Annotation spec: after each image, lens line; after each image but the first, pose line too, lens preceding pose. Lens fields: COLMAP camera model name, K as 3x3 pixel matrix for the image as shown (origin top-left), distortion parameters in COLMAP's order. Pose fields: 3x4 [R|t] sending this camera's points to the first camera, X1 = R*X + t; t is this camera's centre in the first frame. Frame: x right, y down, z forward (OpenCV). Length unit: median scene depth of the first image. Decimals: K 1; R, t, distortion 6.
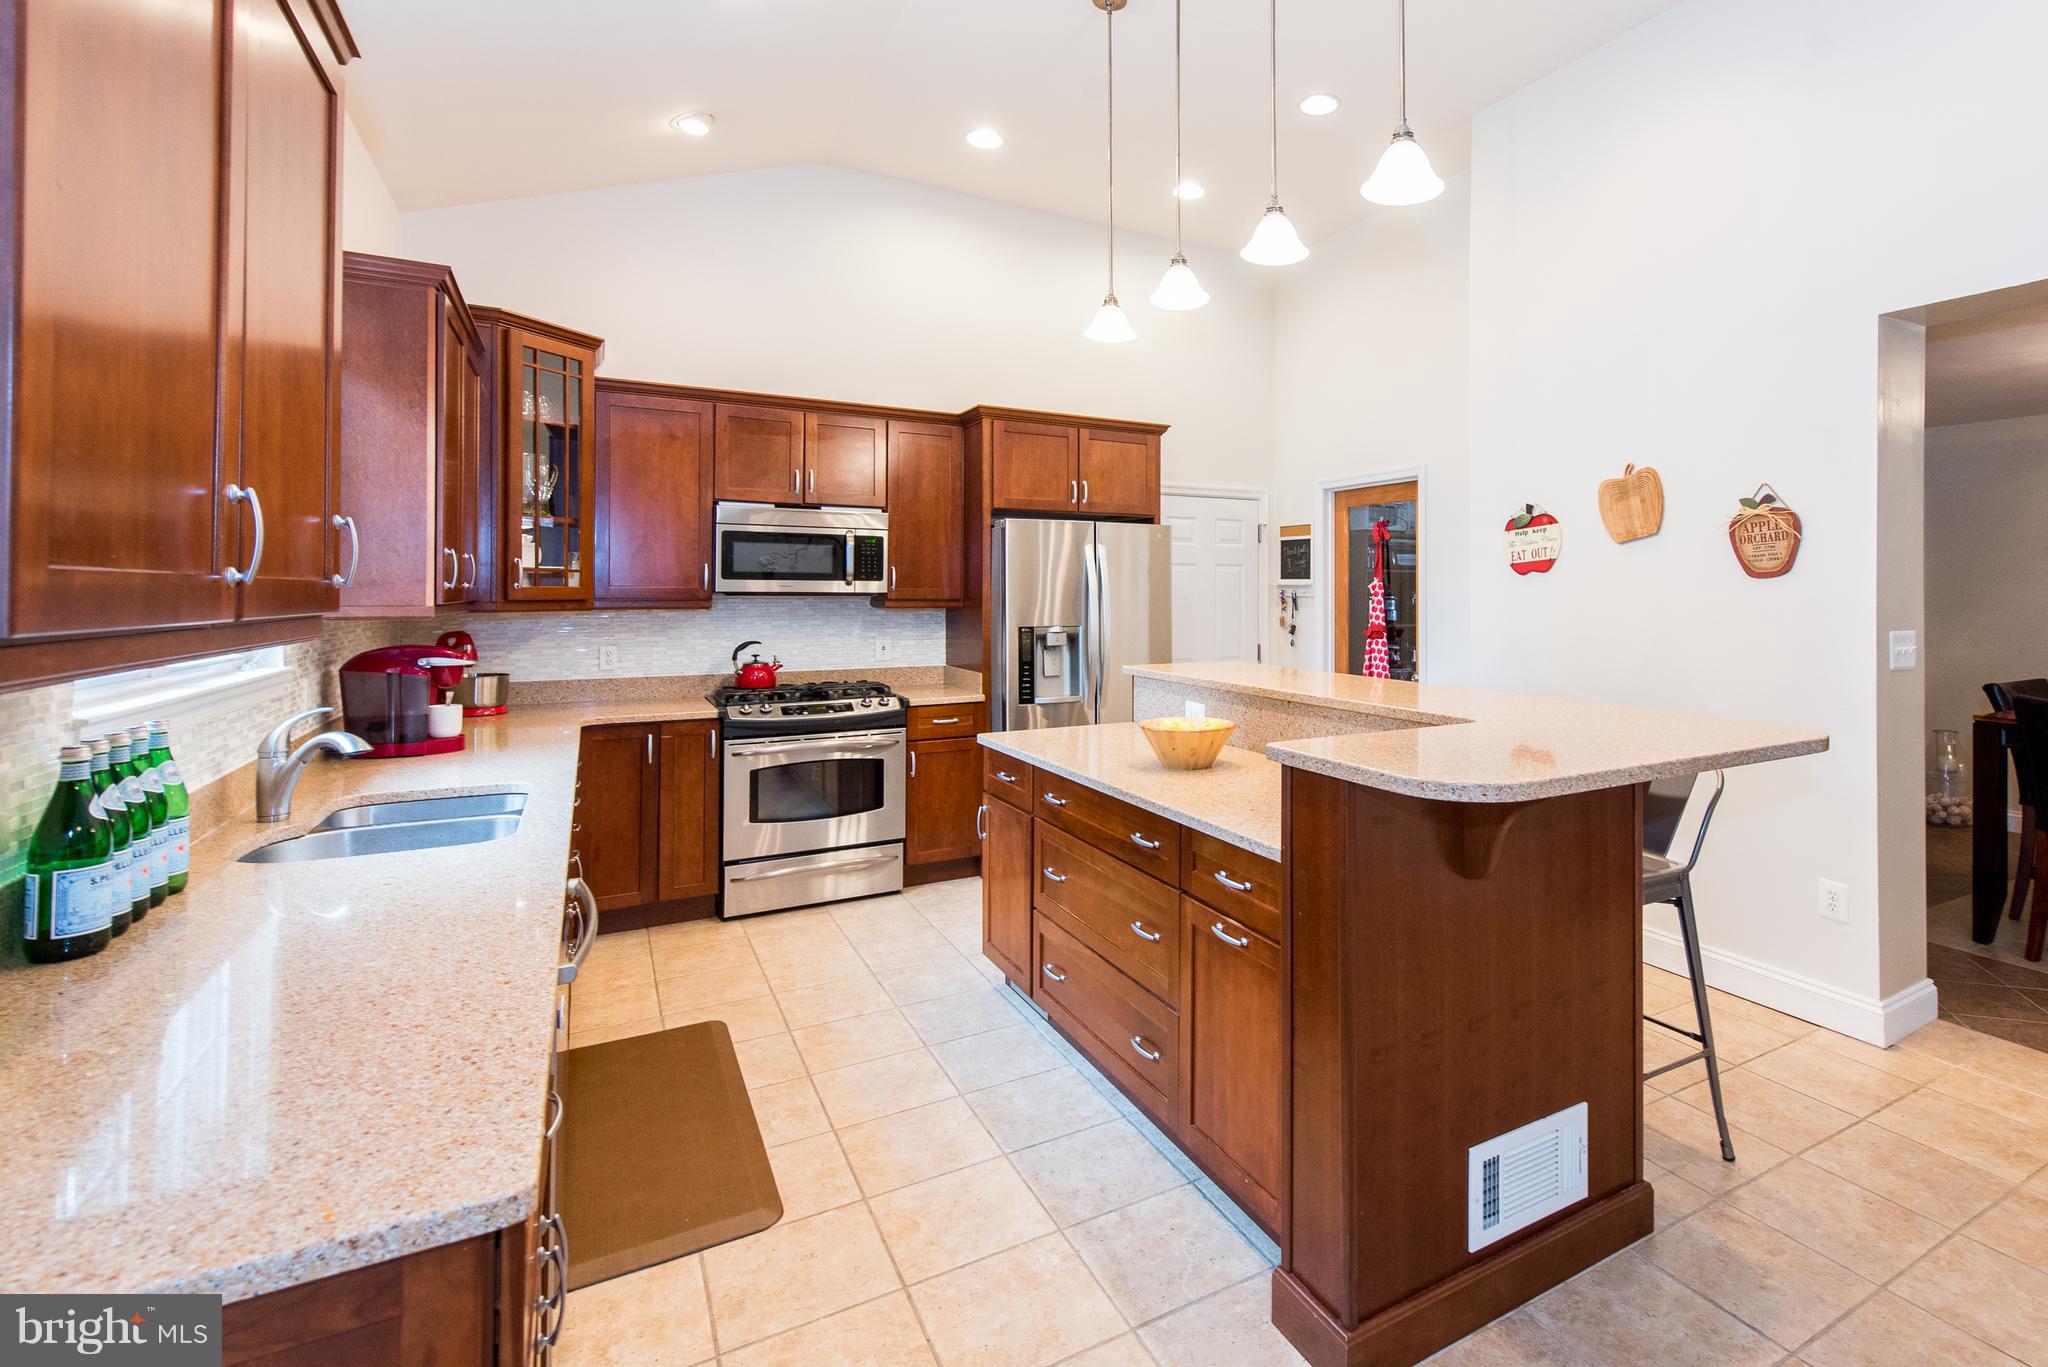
lens RADIAL K [[909.3, 0, 1181.2], [0, 909.3, 591.5], [0, 0, 1]] dist [0.021508, -0.004721]
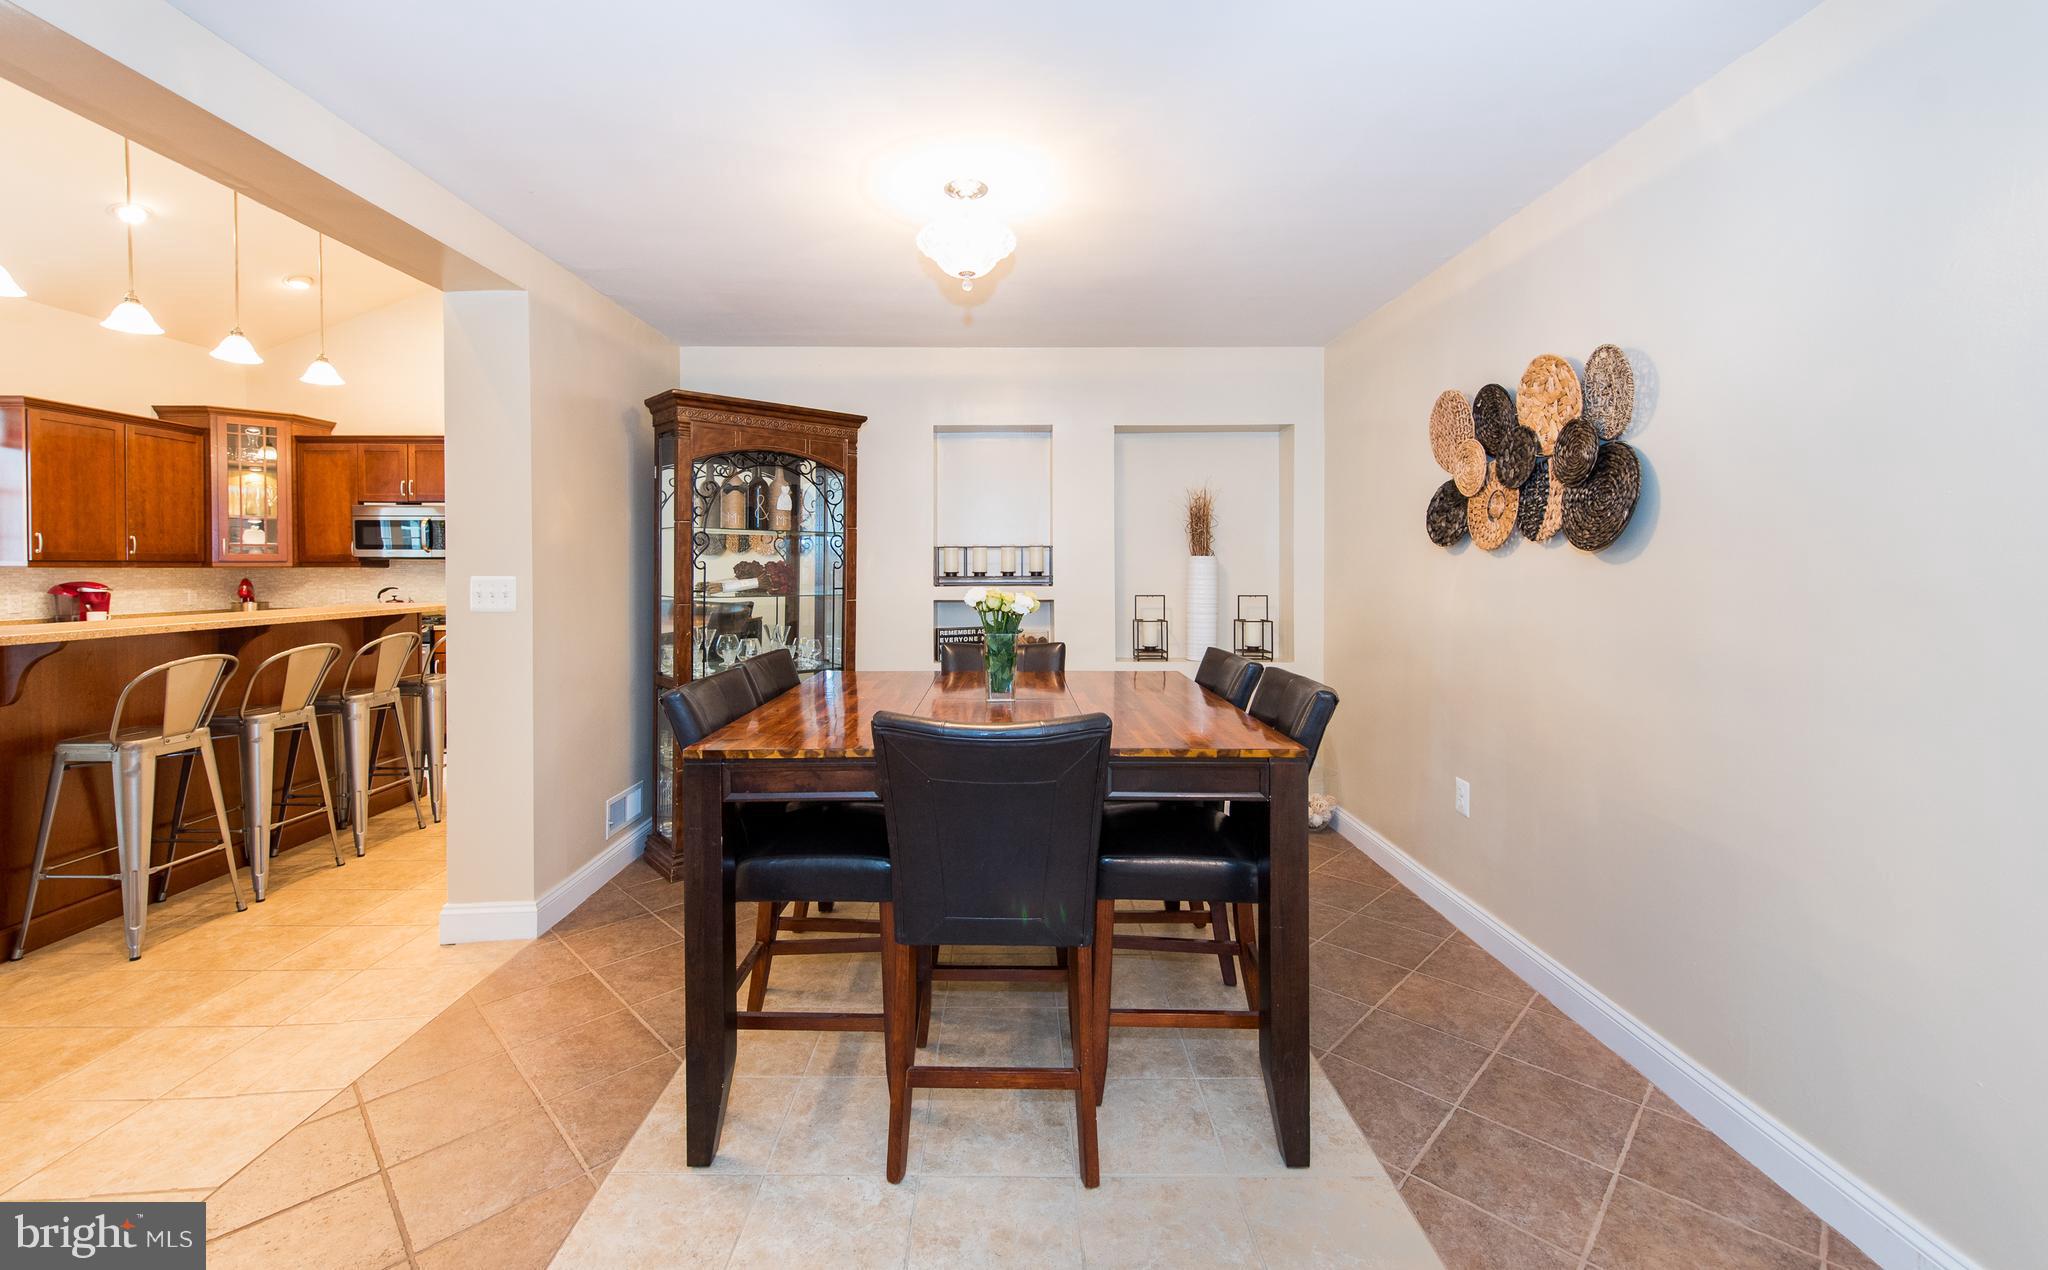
lens RADIAL K [[770.1, 0, 937.5], [0, 770.1, 569.9], [0, 0, 1]] dist [0.009751, -0.000118]
pose [[0.864274, -0.001371, -0.503019, 1.392323], [0.004291, 0.999980, 0.004648, 0.027444], [0.503003, -0.006175, 0.864263, 0.384285]]
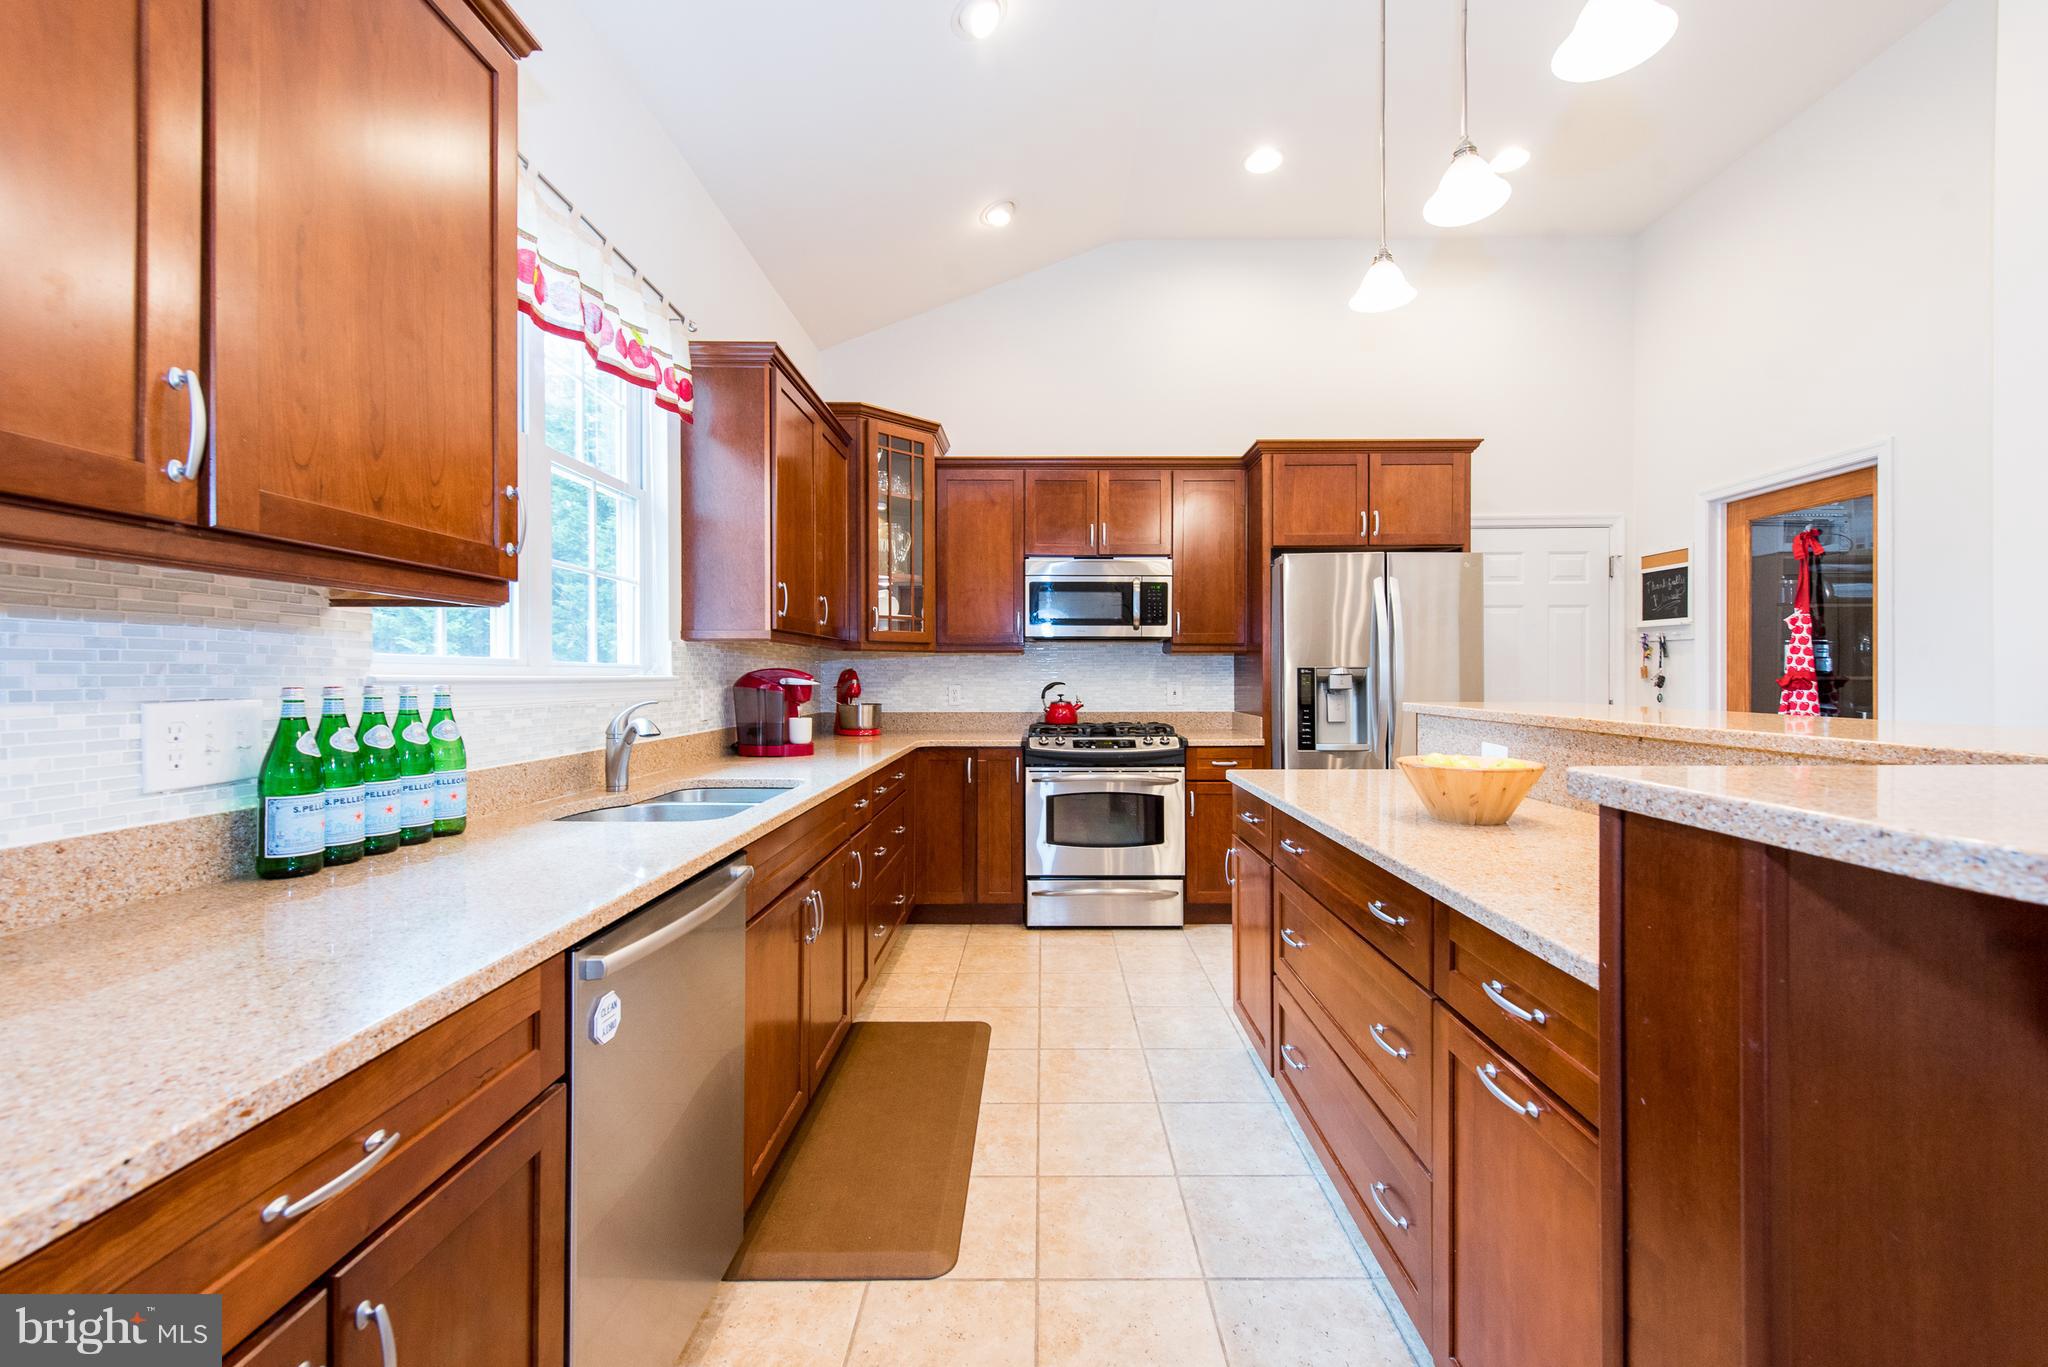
lens RADIAL K [[795.8, 0, 1079.4], [0, 795.8, 673.9], [0, 0, 1]] dist [0.016927, -0.003253]
pose [[0.872309, -0.002179, -0.488950, 0.036193], [0.004573, 0.999983, 0.003702, 0.053228], [0.488934, -0.005465, 0.872304, 0.216922]]
